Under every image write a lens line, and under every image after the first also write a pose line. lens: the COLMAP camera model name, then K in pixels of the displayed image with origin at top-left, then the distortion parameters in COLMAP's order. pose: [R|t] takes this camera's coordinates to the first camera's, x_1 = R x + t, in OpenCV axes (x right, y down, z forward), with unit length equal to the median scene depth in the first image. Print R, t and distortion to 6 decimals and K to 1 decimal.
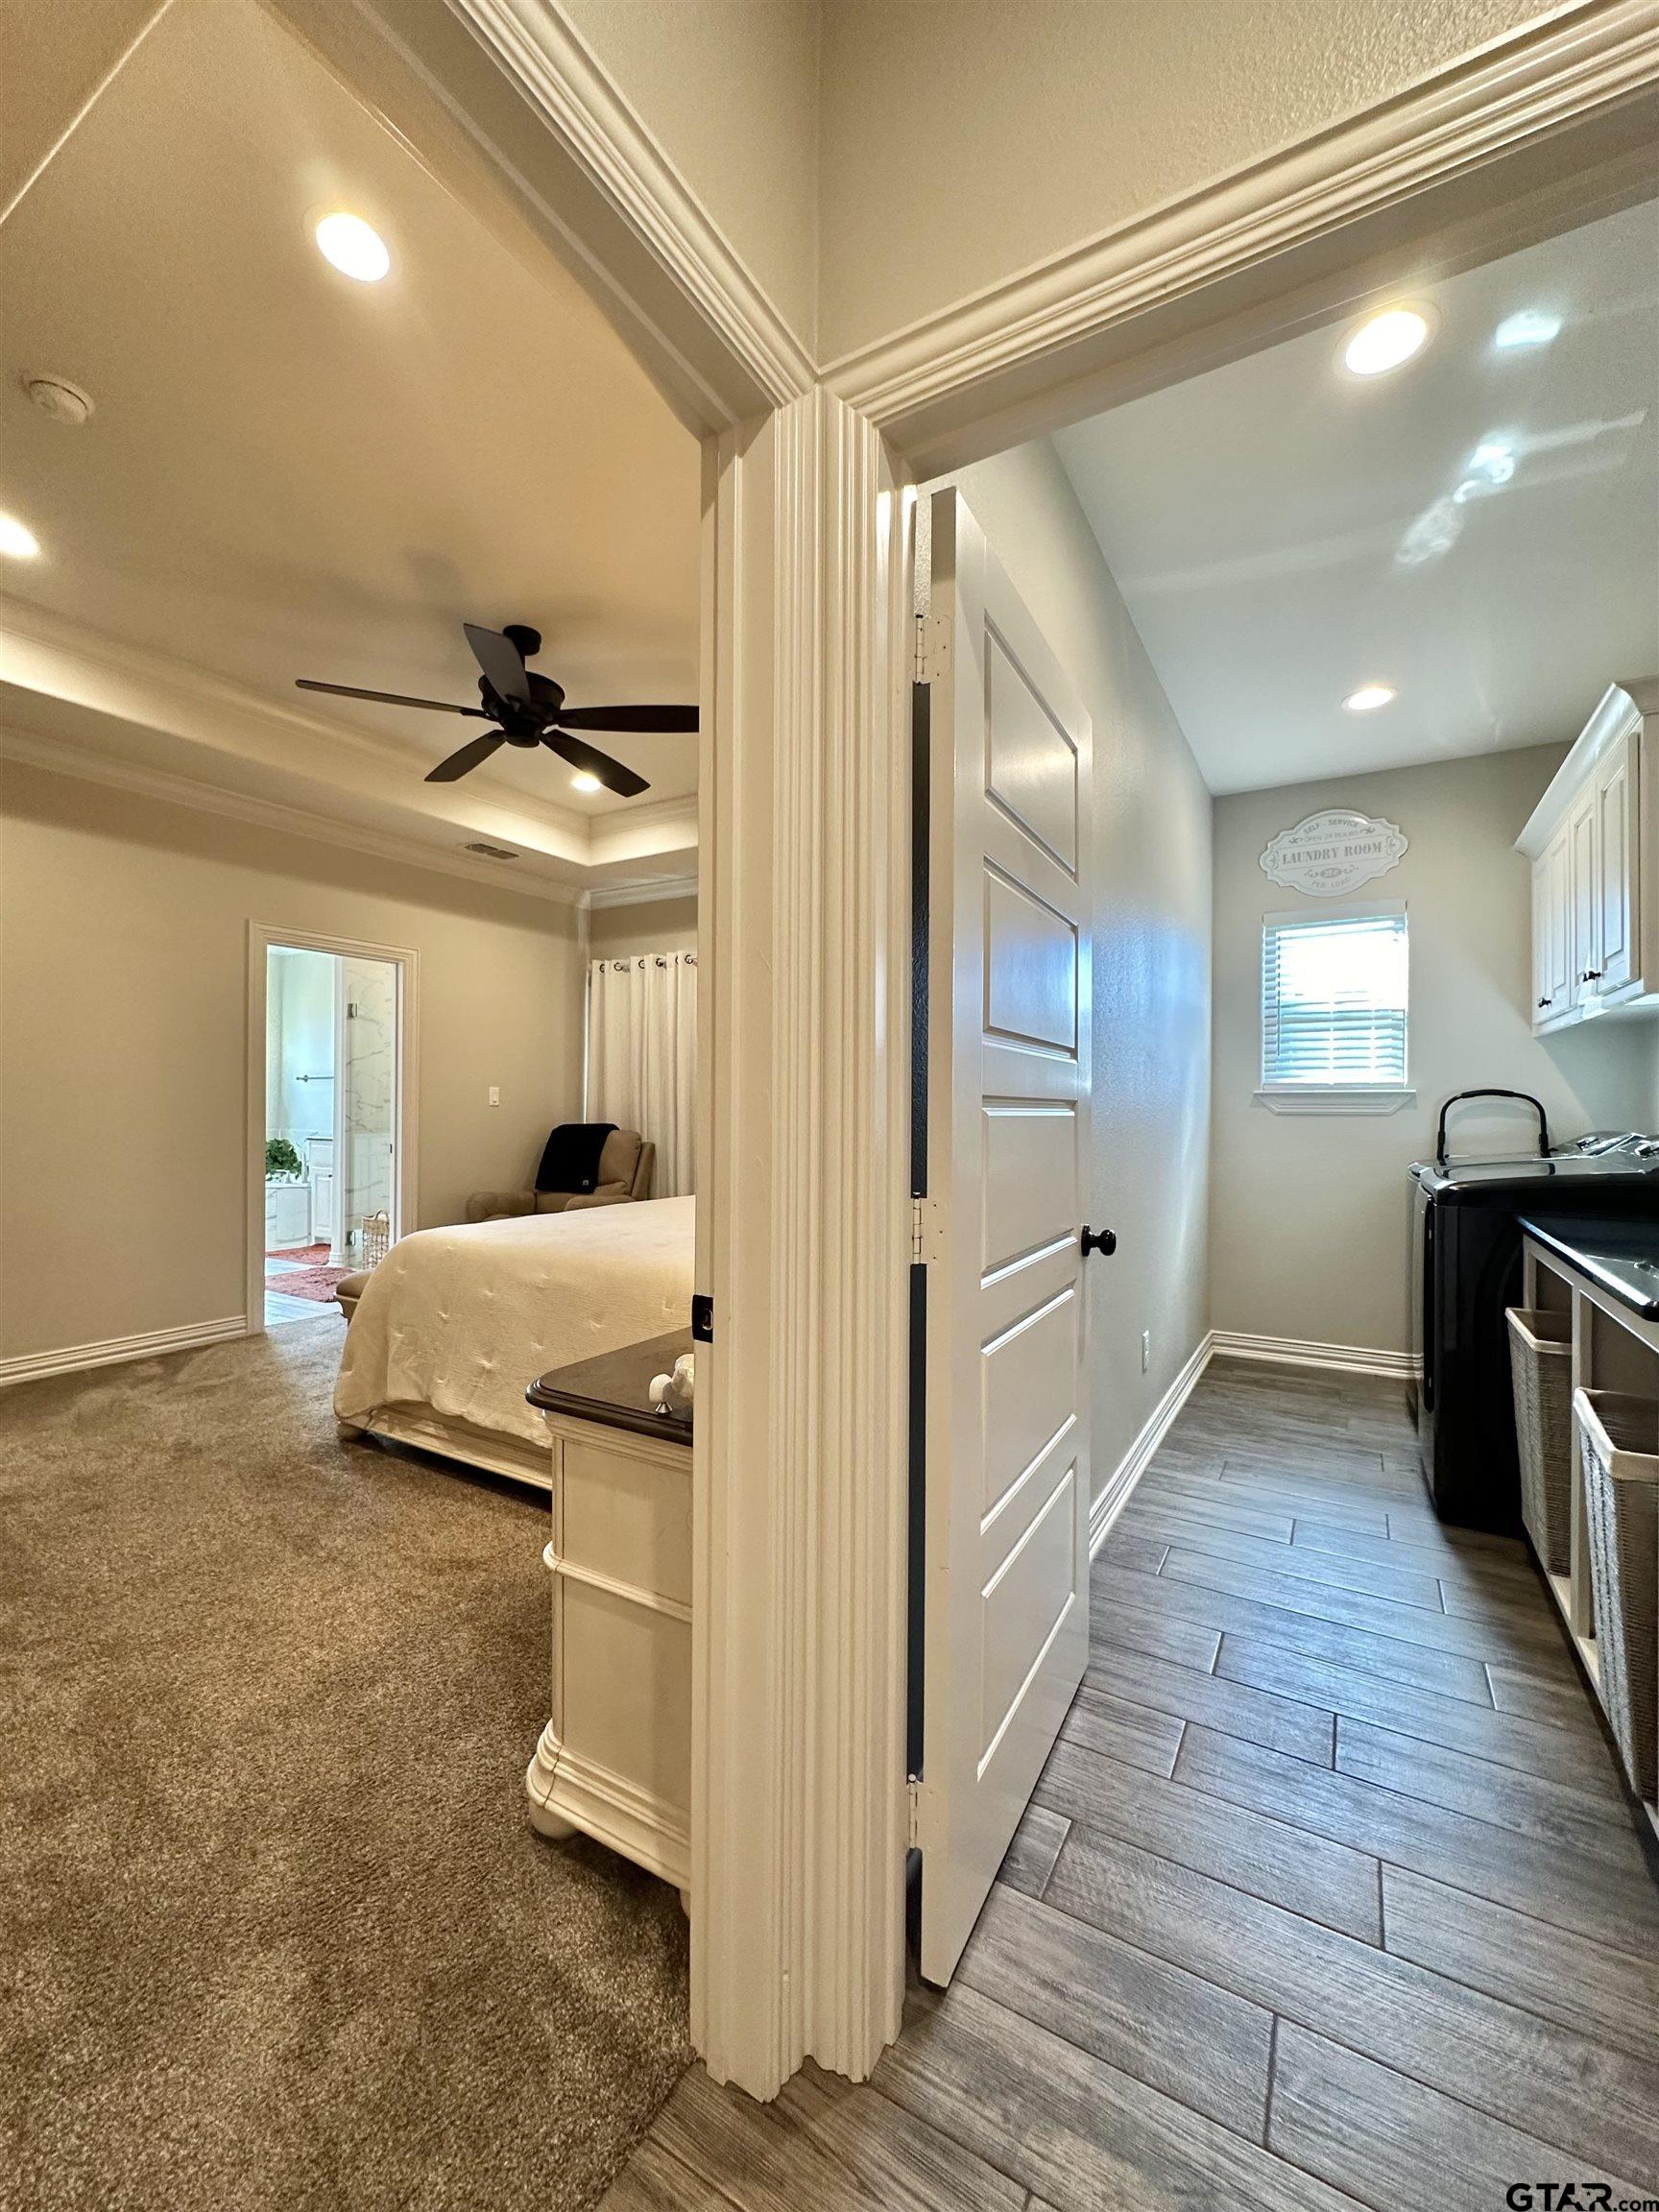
lens RADIAL K [[878.3, 0, 829.1], [0, 878.3, 1102.7], [0, 0, 1]] dist [-0.001627, 0.000060]
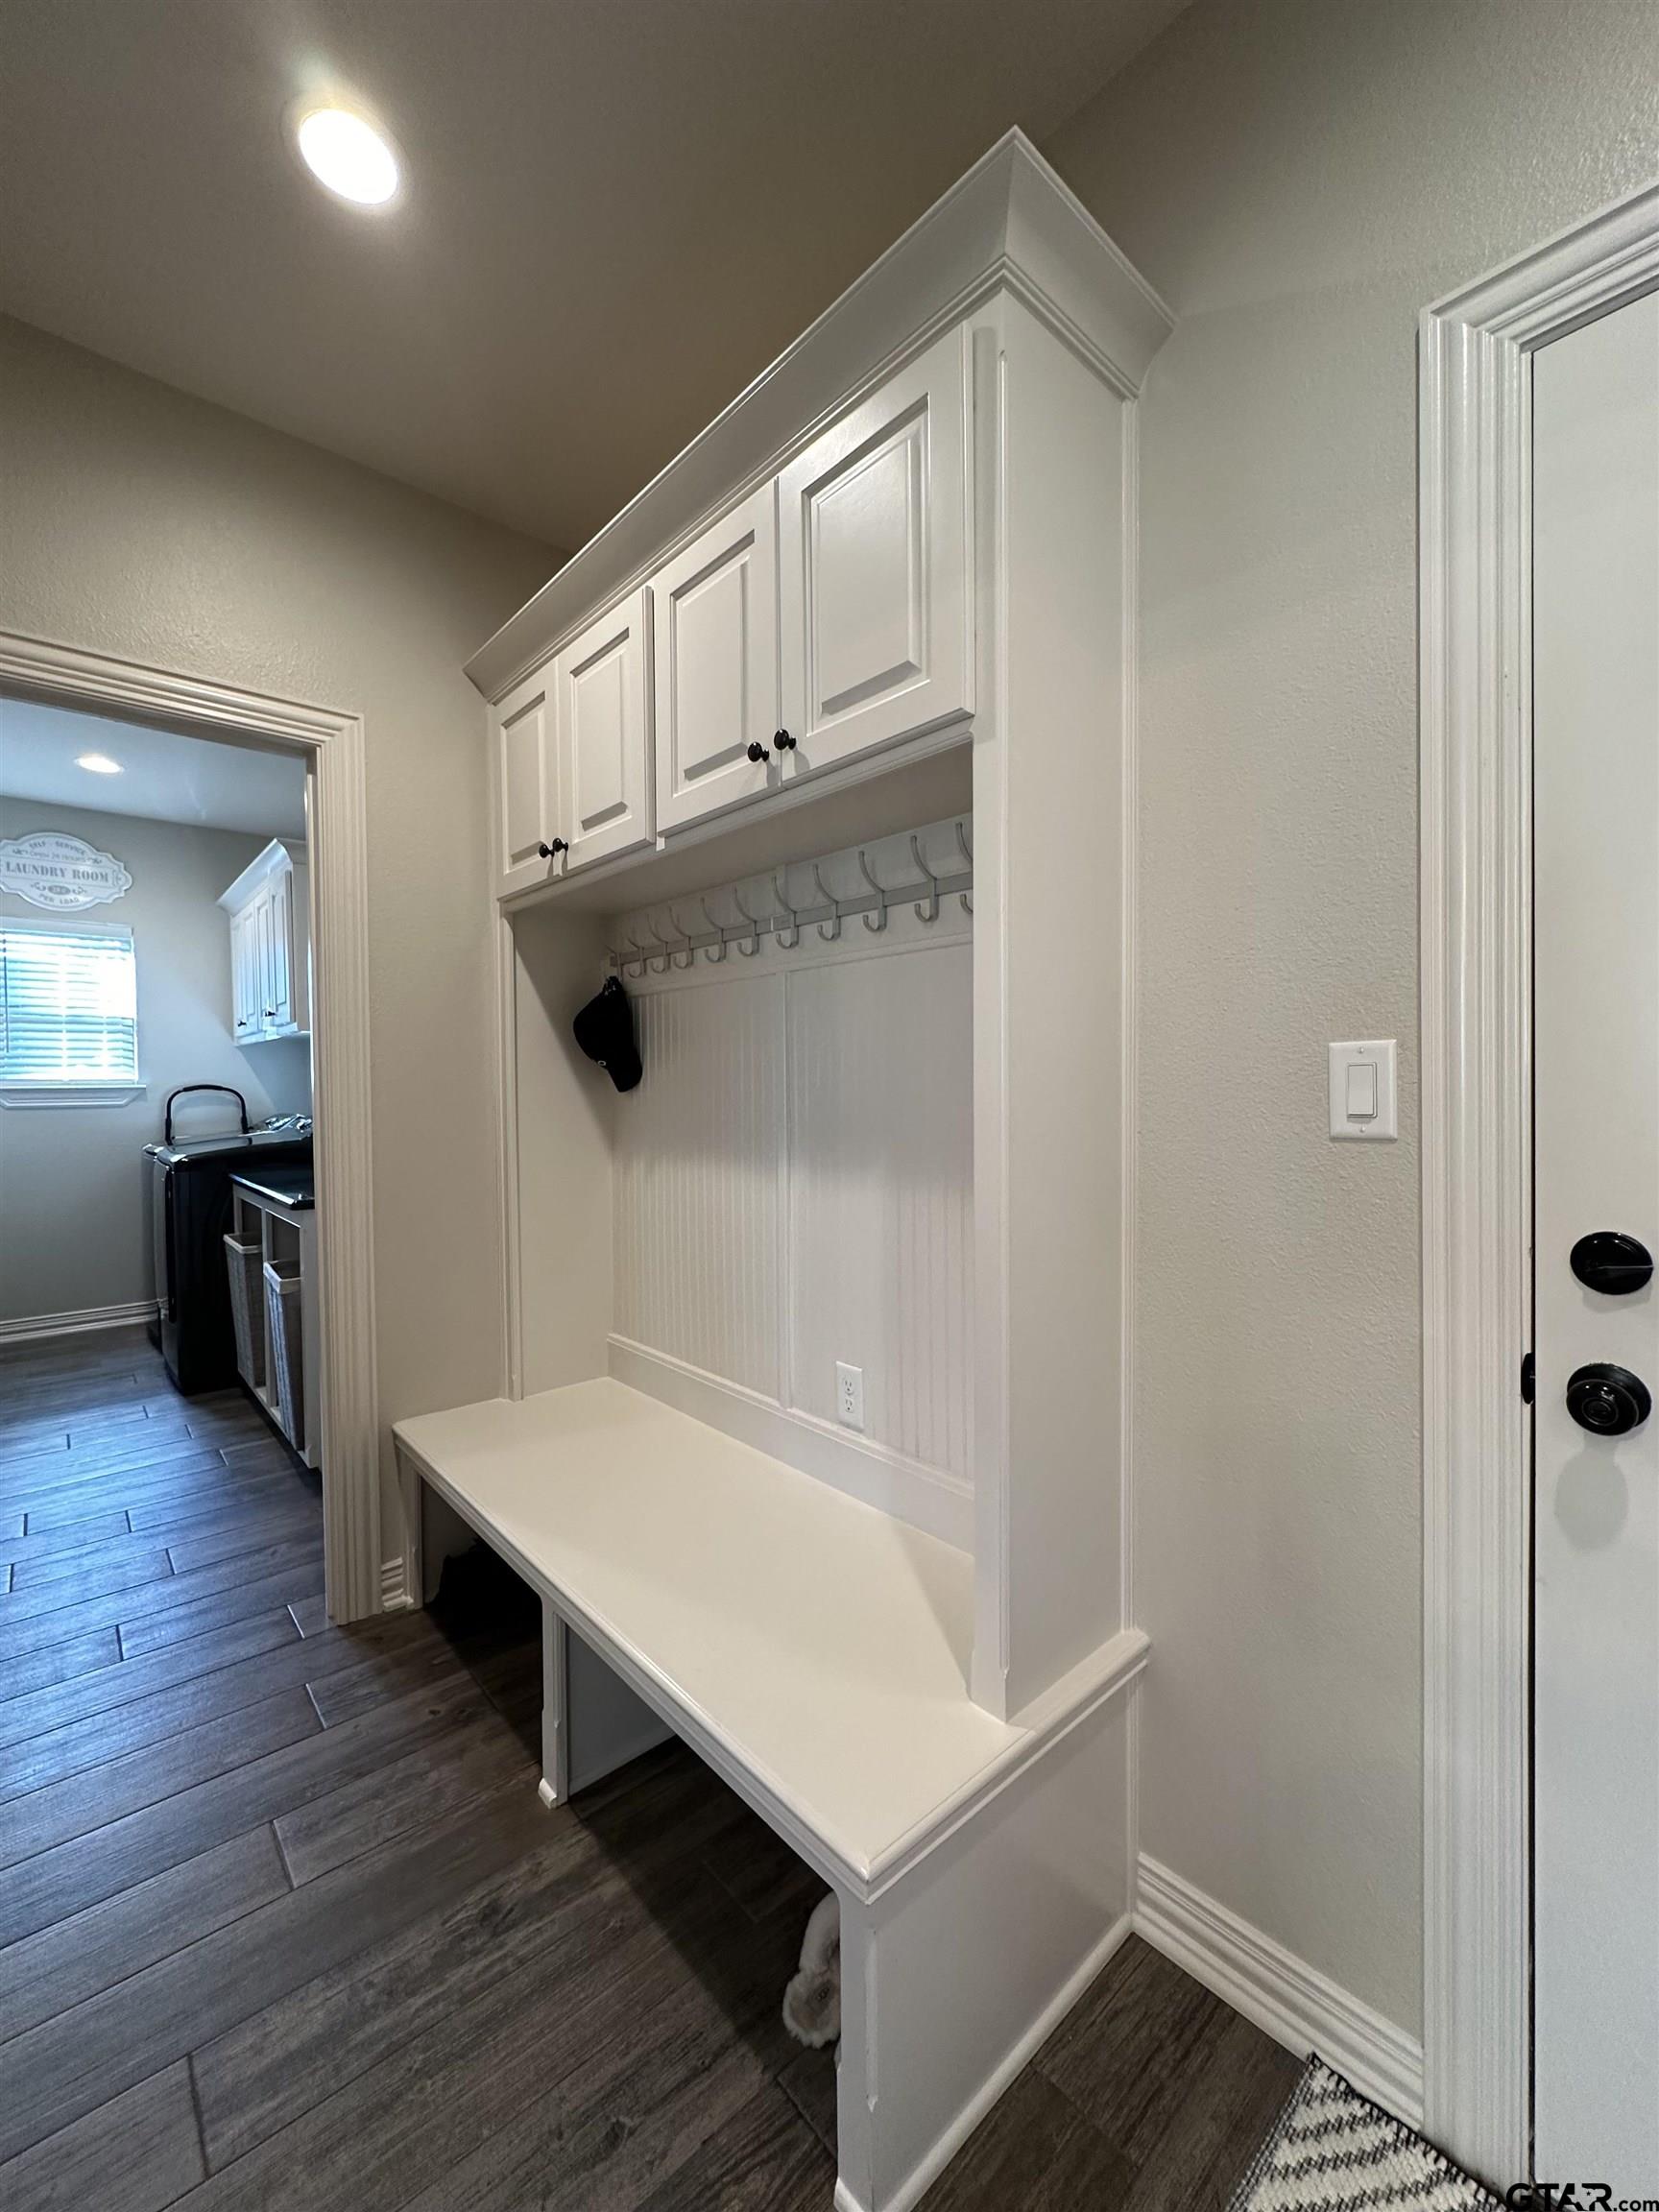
lens RADIAL K [[878.3, 0, 828.5], [0, 878.3, 1096.1], [0, 0, 1]] dist [-0.001627, 0.000060]
pose [[0.295418, -0.026875, 0.954990, -0.284478], [0.011477, 0.999632, 0.024581, -0.023885], [-0.955299, 0.003699, 0.295618, -0.352520]]
